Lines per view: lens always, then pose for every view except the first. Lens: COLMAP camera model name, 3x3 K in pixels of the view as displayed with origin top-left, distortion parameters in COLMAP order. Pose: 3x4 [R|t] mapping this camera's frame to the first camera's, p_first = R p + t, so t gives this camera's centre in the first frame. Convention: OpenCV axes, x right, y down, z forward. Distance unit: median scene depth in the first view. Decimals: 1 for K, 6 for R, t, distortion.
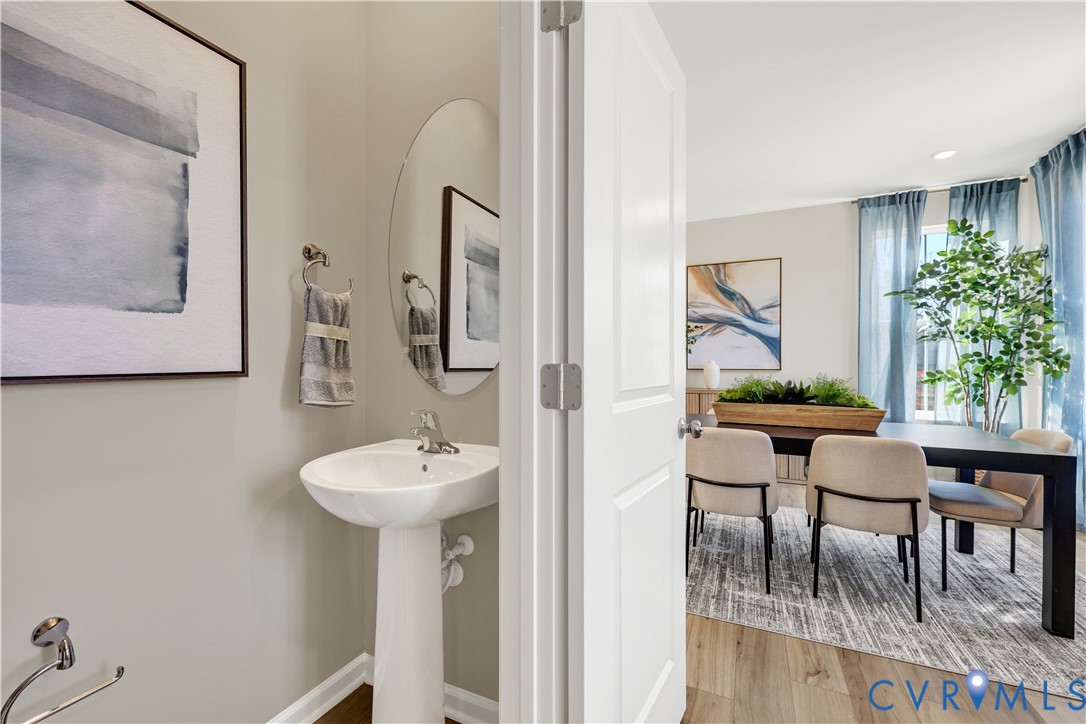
lens RADIAL K [[449.4, 0, 538.8], [0, 449.4, 358.2], [0, 0, 1]] dist [-0.001101, -0.000905]
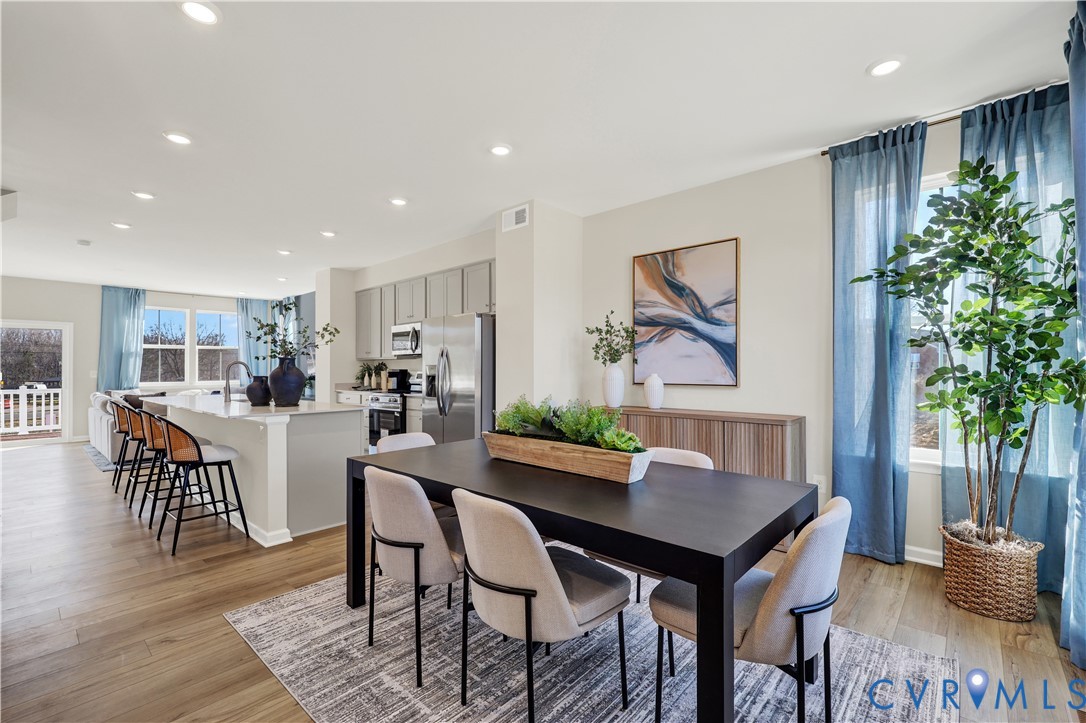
lens RADIAL K [[478.2, 0, 542.6], [0, 478.2, 362.0], [0, 0, 1]] dist [-0.003444, 0.000598]
pose [[0.956661, -0.006332, -0.291134, 0.506539], [0.006453, 0.999979, -0.000543, -0.017754], [0.291132, -0.001360, 0.956682, 0.145060]]
